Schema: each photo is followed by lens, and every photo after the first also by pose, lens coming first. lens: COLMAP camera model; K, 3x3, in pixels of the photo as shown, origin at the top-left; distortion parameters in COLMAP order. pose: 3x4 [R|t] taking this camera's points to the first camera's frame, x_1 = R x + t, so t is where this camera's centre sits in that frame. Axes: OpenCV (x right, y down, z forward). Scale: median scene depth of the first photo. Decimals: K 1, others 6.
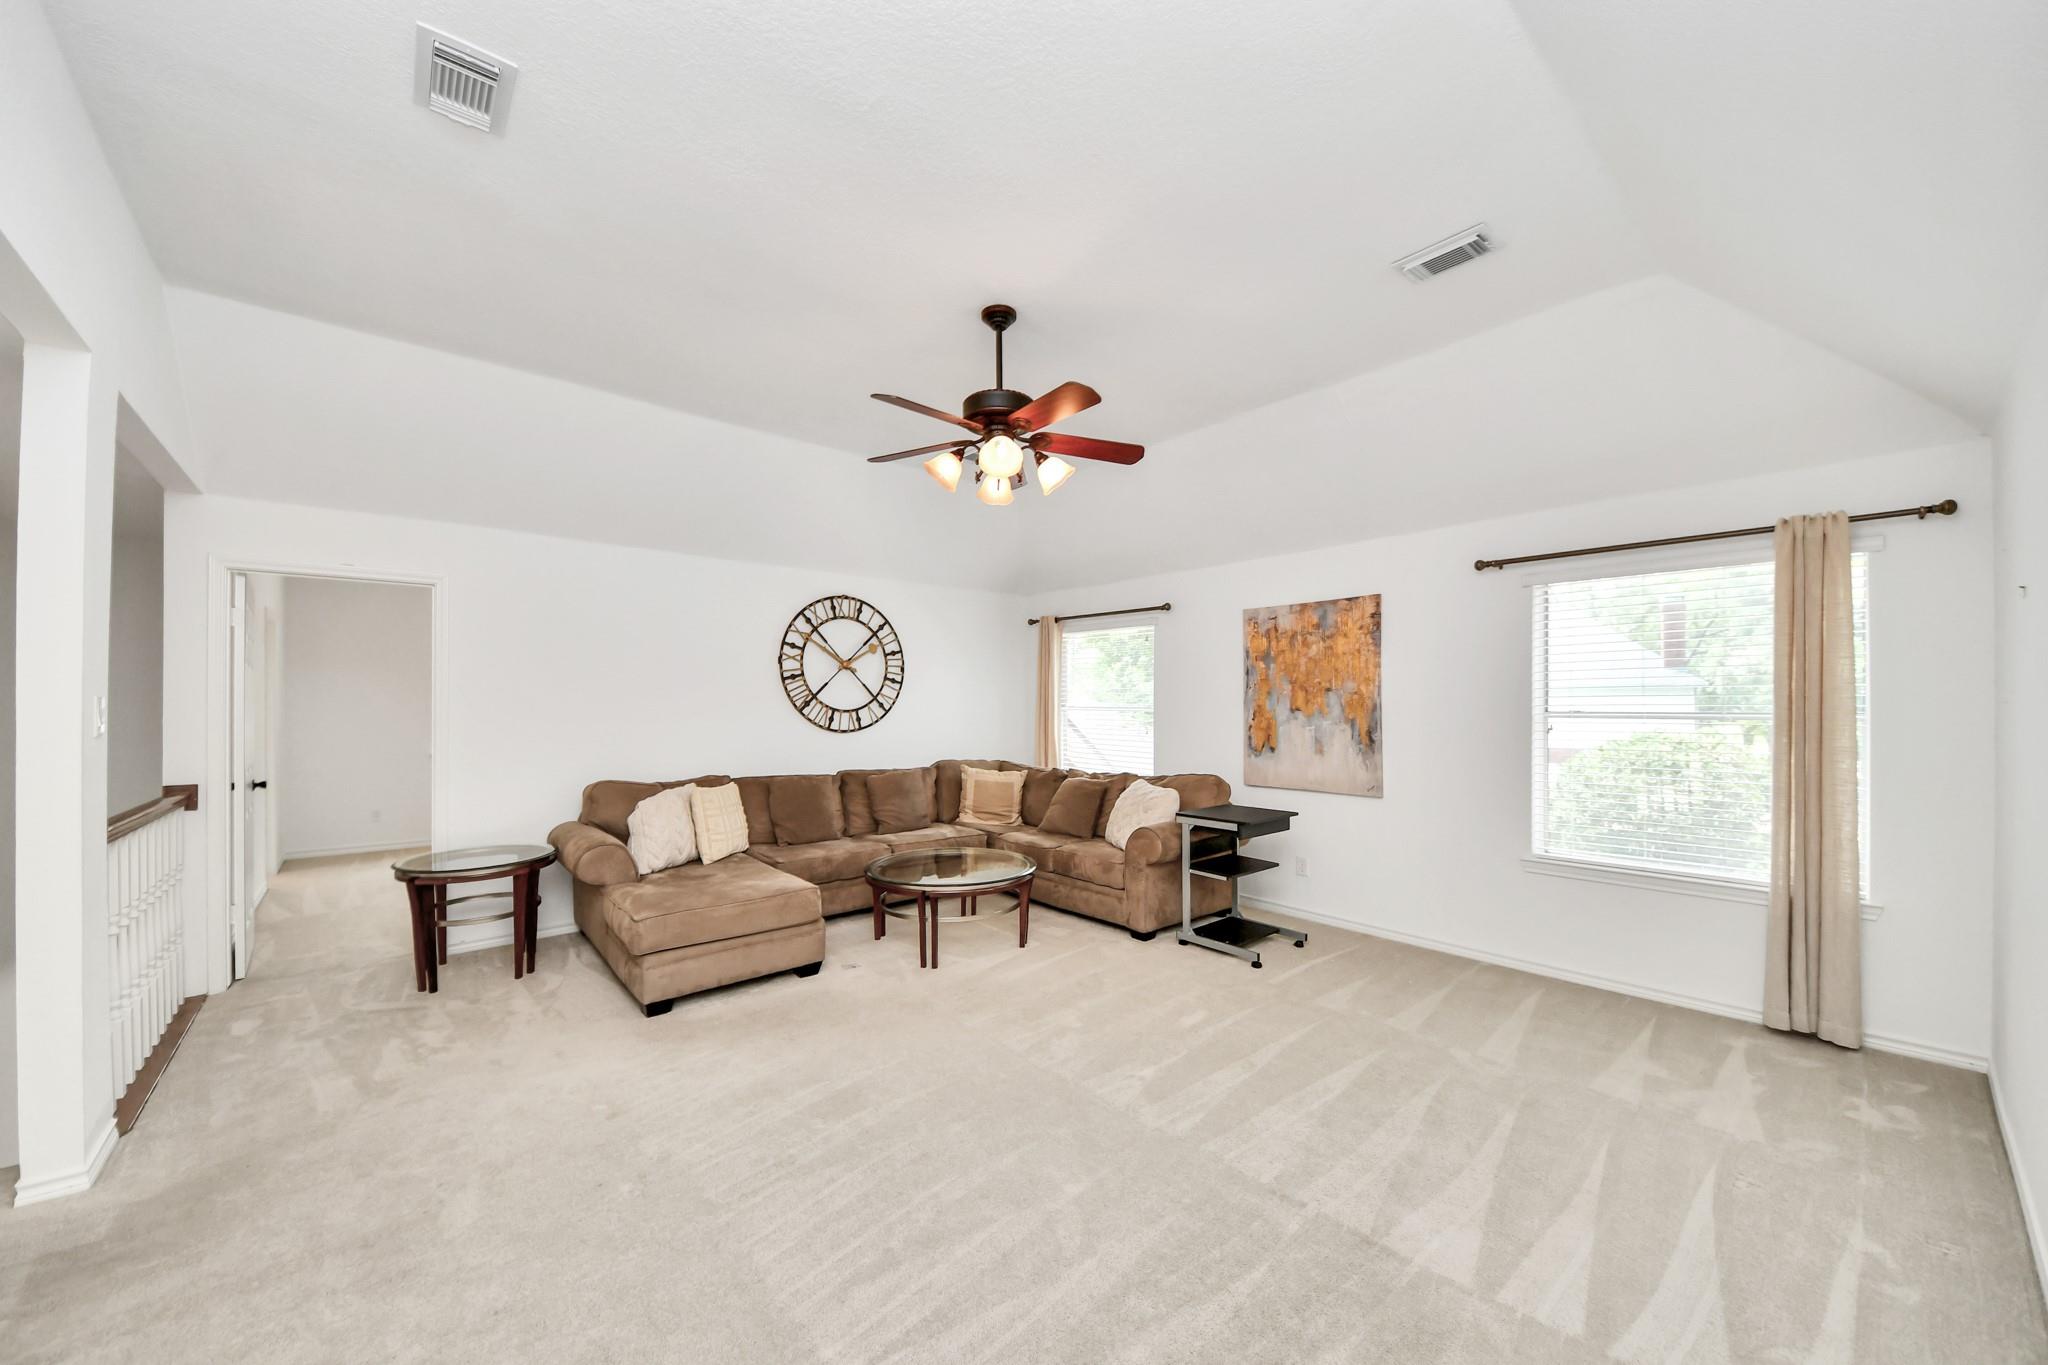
lens RADIAL K [[752.7, 0, 1019.7], [0, 752.7, 690.5], [0, 0, 1]] dist [0.000557, -0.000062]
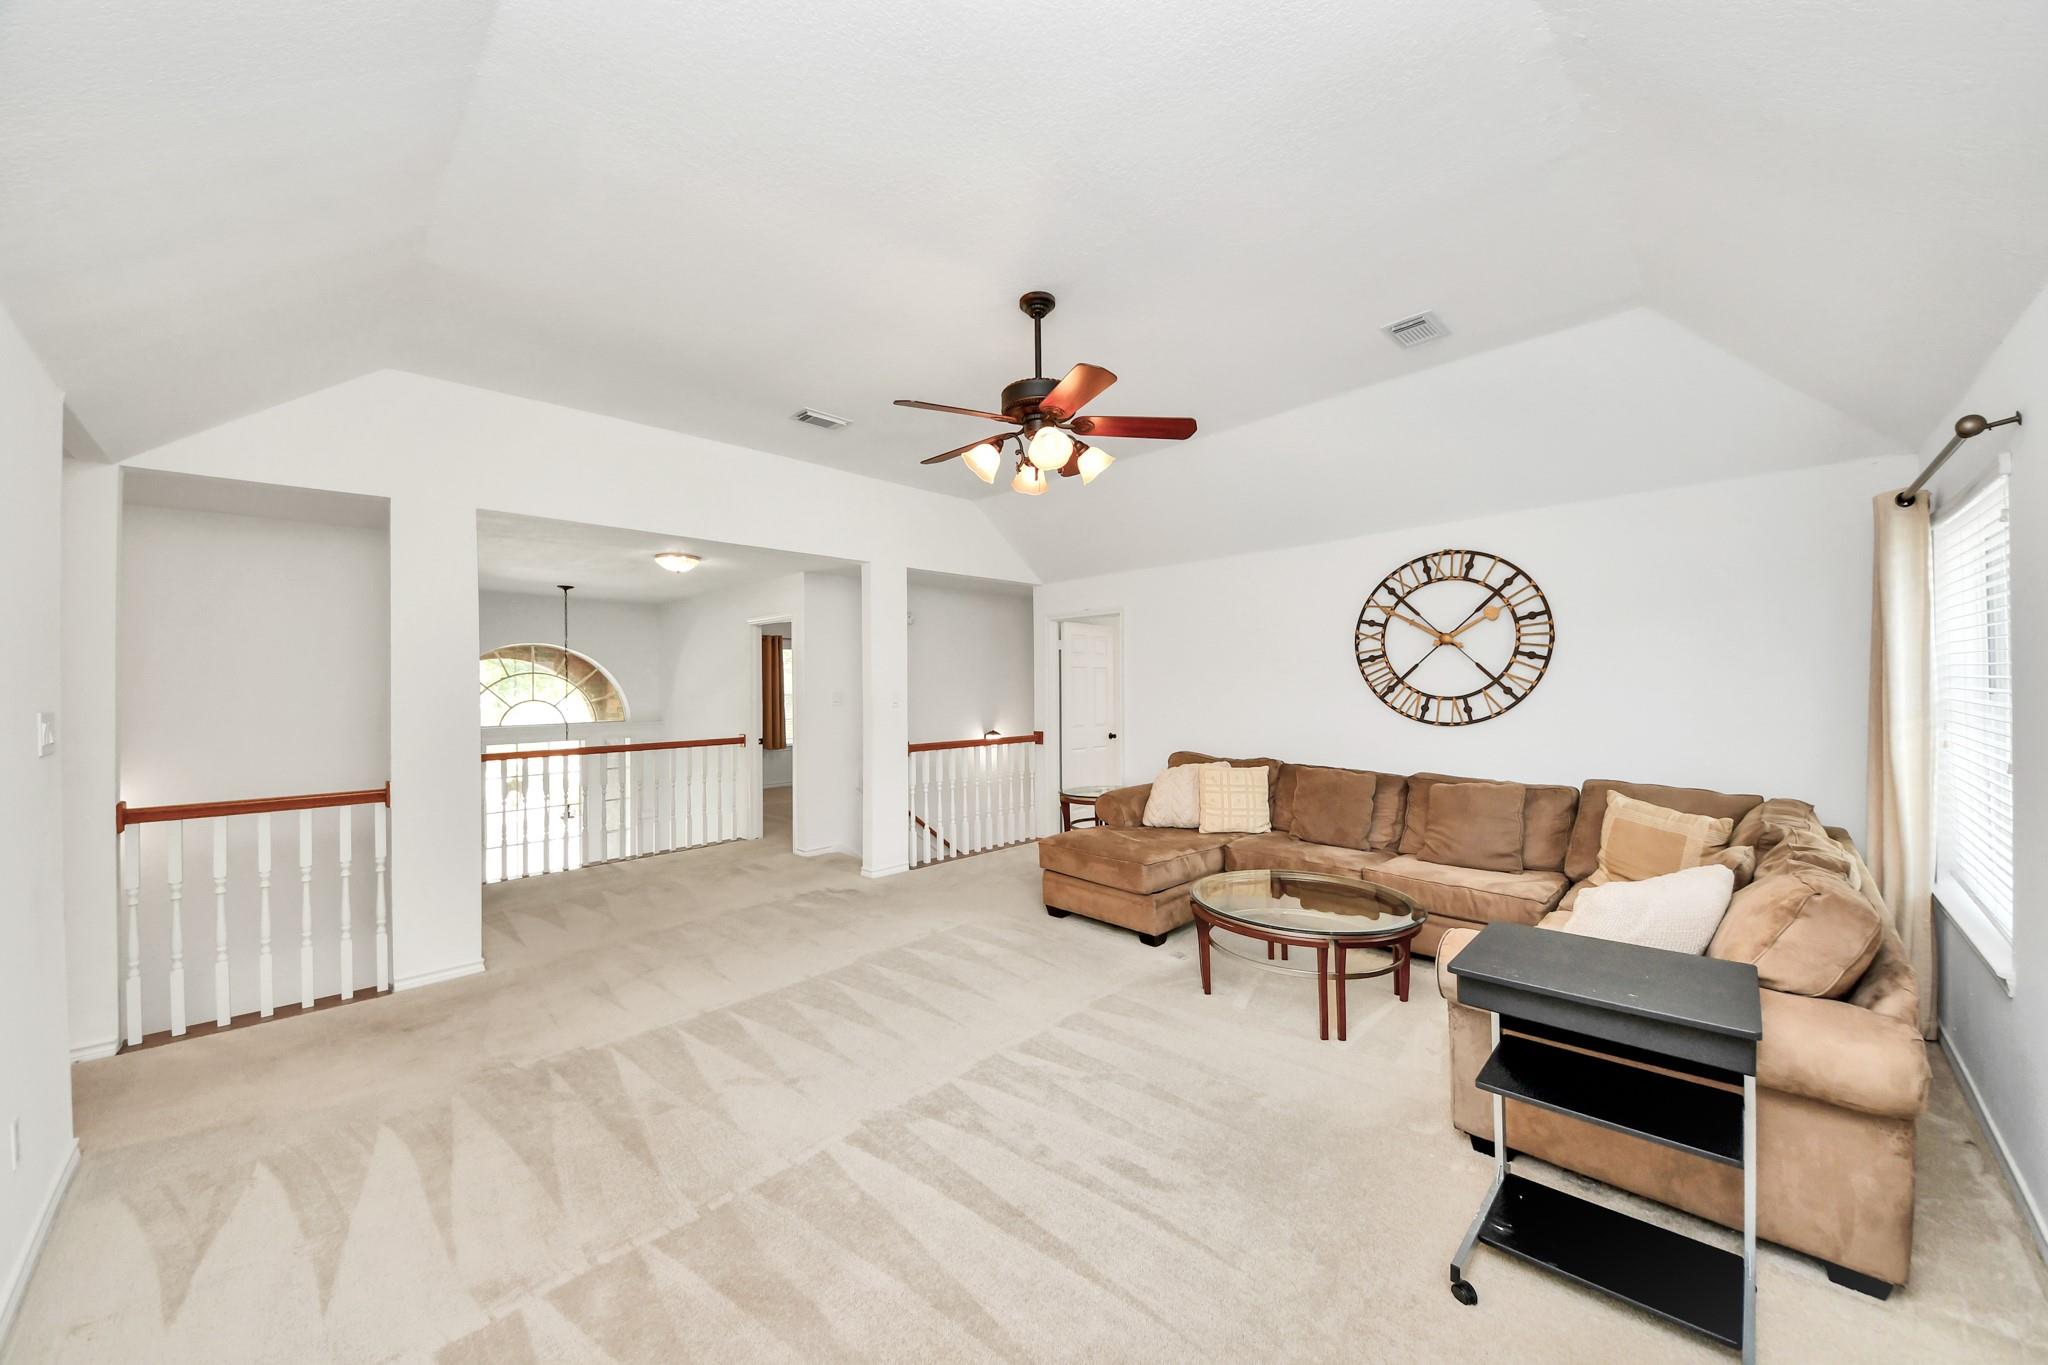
lens RADIAL K [[752.7, 0, 1019.7], [0, 752.7, 690.5], [0, 0, 1]] dist [0.000557, -0.000062]
pose [[0.069757, -0.004839, -0.997552, 0.525648], [0.020583, 0.999782, -0.003410, 0.012914], [0.997352, -0.020294, 0.069841, 0.508864]]
